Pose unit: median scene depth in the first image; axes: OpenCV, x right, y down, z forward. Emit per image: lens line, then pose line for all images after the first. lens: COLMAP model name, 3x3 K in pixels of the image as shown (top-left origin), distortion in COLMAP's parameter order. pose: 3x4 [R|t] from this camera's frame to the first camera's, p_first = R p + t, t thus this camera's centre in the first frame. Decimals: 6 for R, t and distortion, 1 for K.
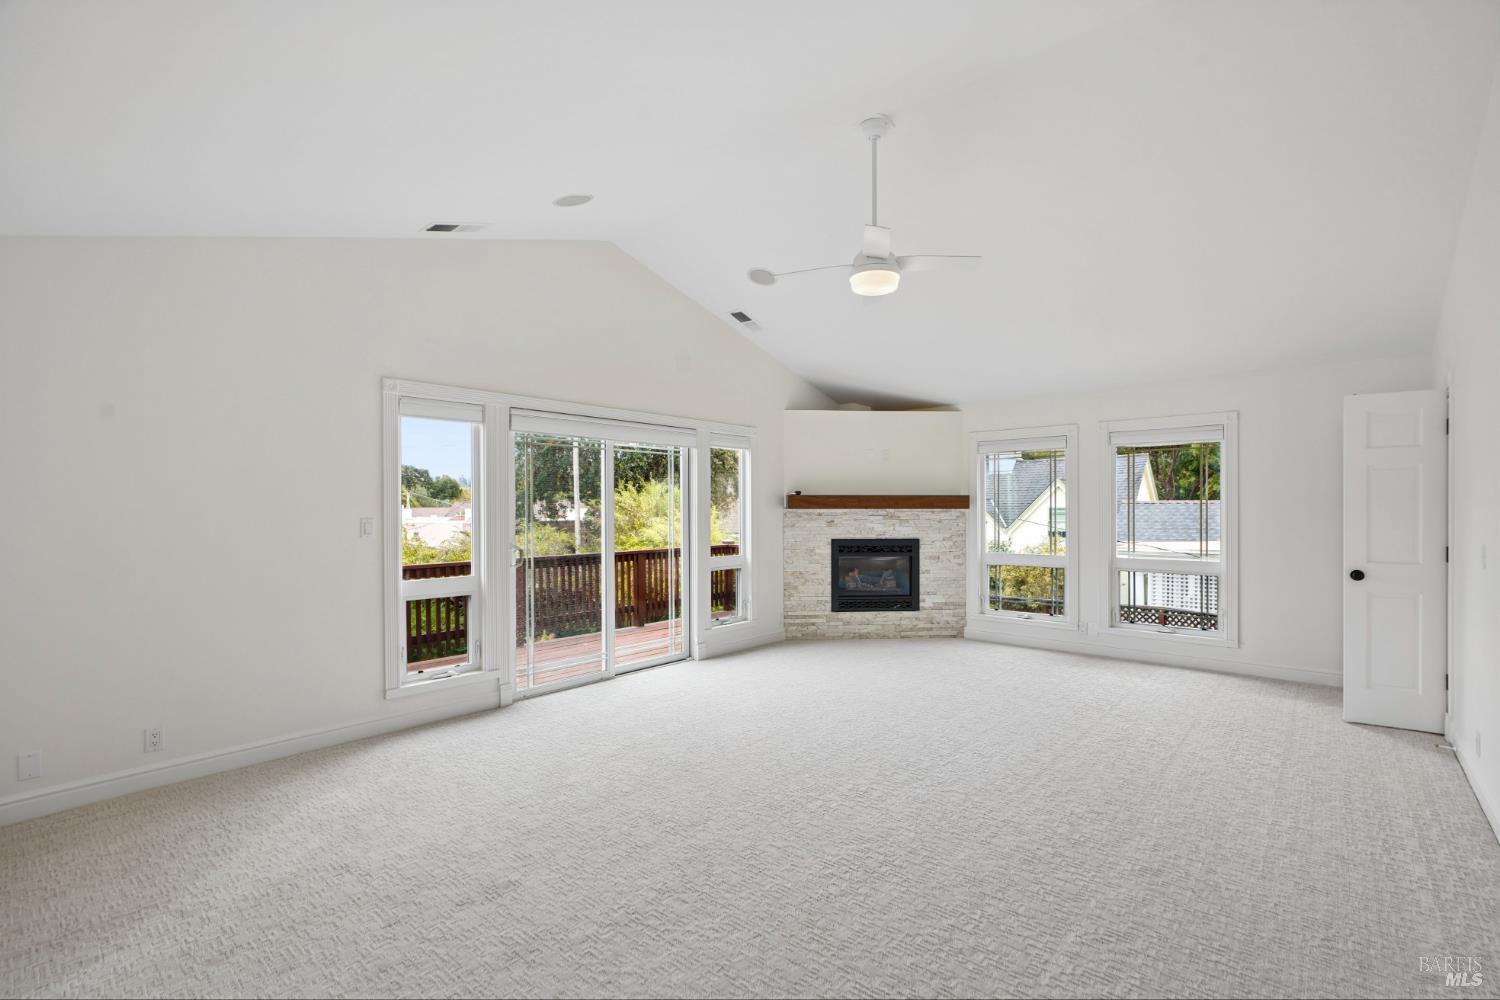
lens RADIAL K [[673.8, 0, 748.4], [0, 673.8, 508.9], [0, 0, 1]] dist [-0.000986, 0.000424]
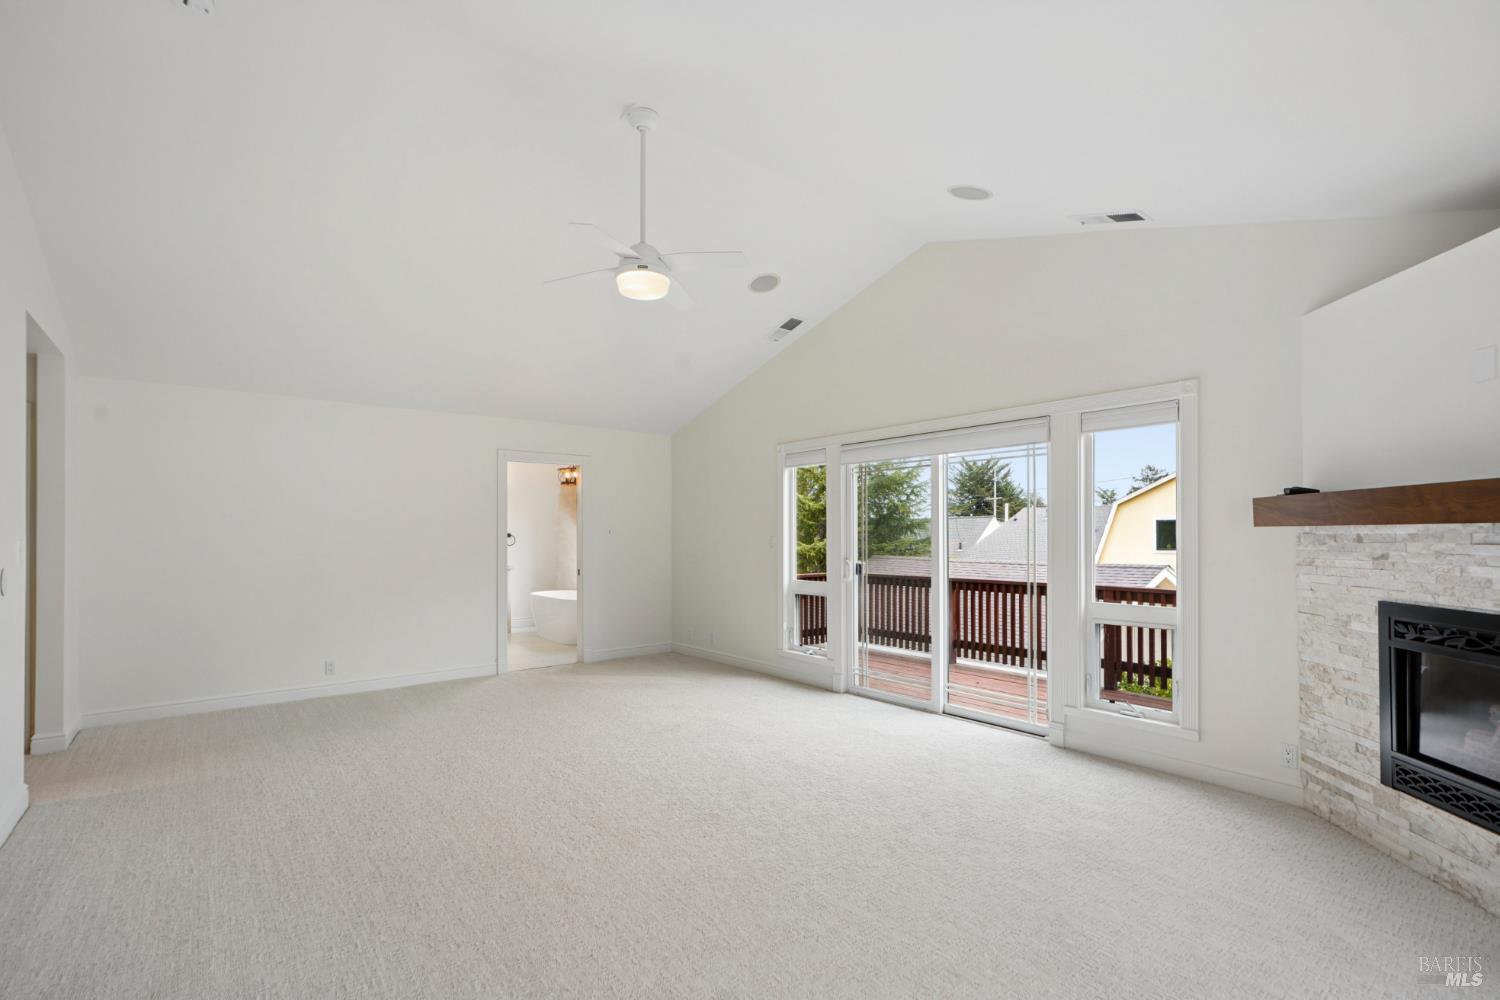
lens RADIAL K [[673.6, 0, 744.5], [0, 673.6, 531.0], [0, 0, 1]] dist [0.002539, 0.000523]
pose [[-0.179093, -0.001691, -0.983831, 0.582375], [0.006993, 0.999971, -0.002992, 0.001937], [0.983807, -0.007416, -0.179076, 0.699491]]
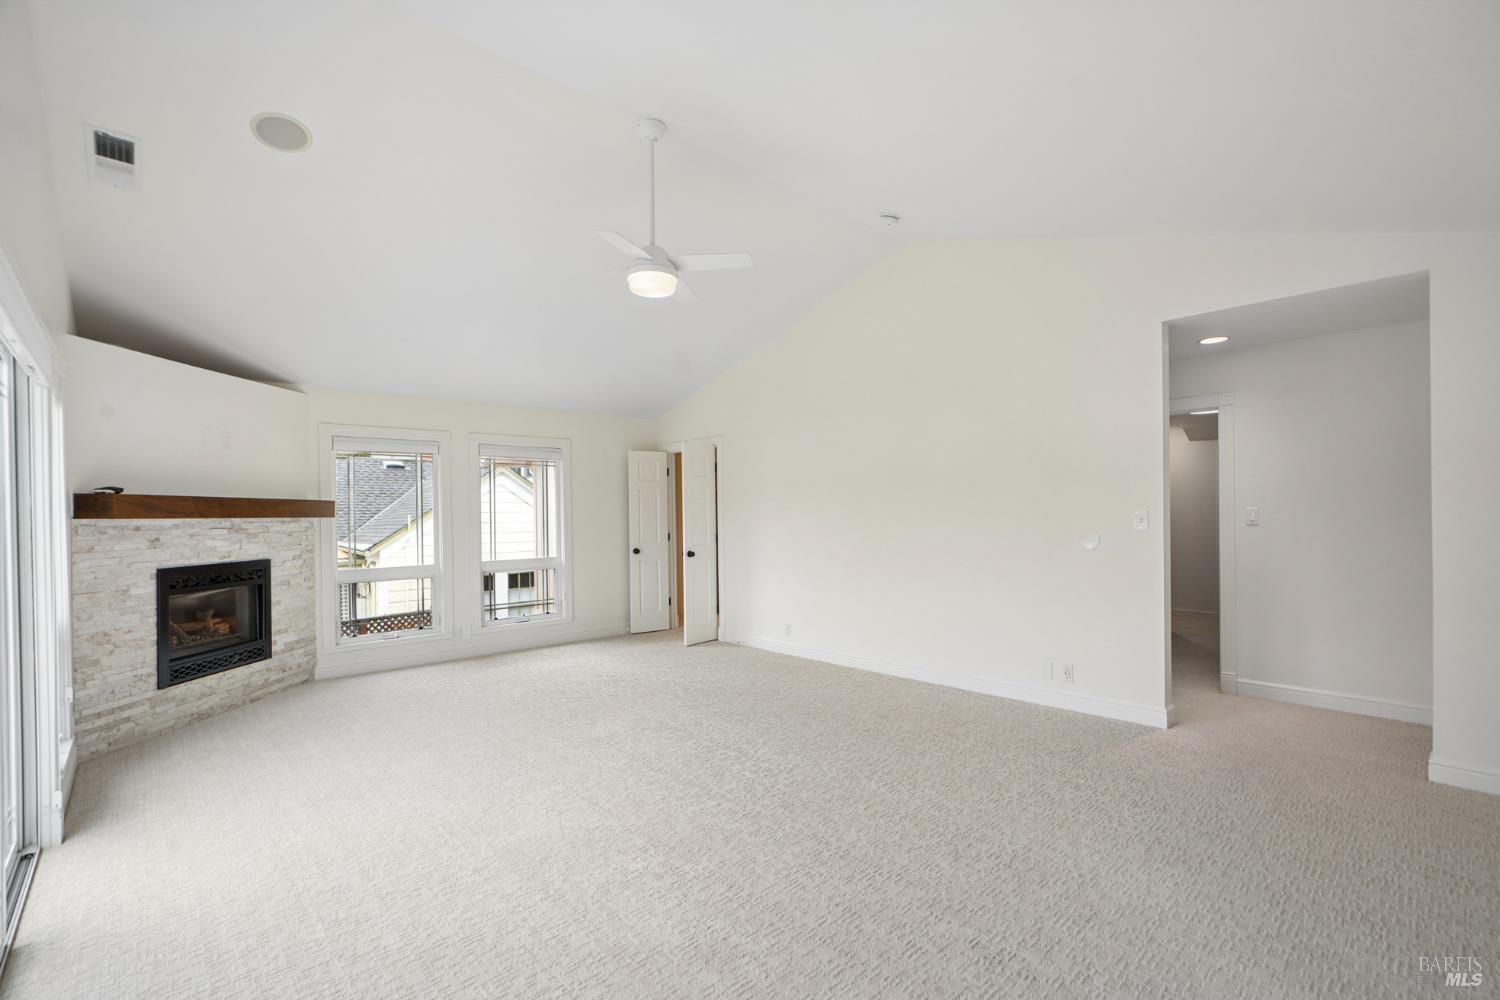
lens RADIAL K [[673.8, 0, 748.4], [0, 673.8, 508.9], [0, 0, 1]] dist [-0.000986, 0.000424]
pose [[0.114402, 0.007384, 0.993407, -0.414047], [0.016717, 0.999816, -0.009357, 0.005571], [-0.993294, 0.017677, 0.114257, 0.403612]]
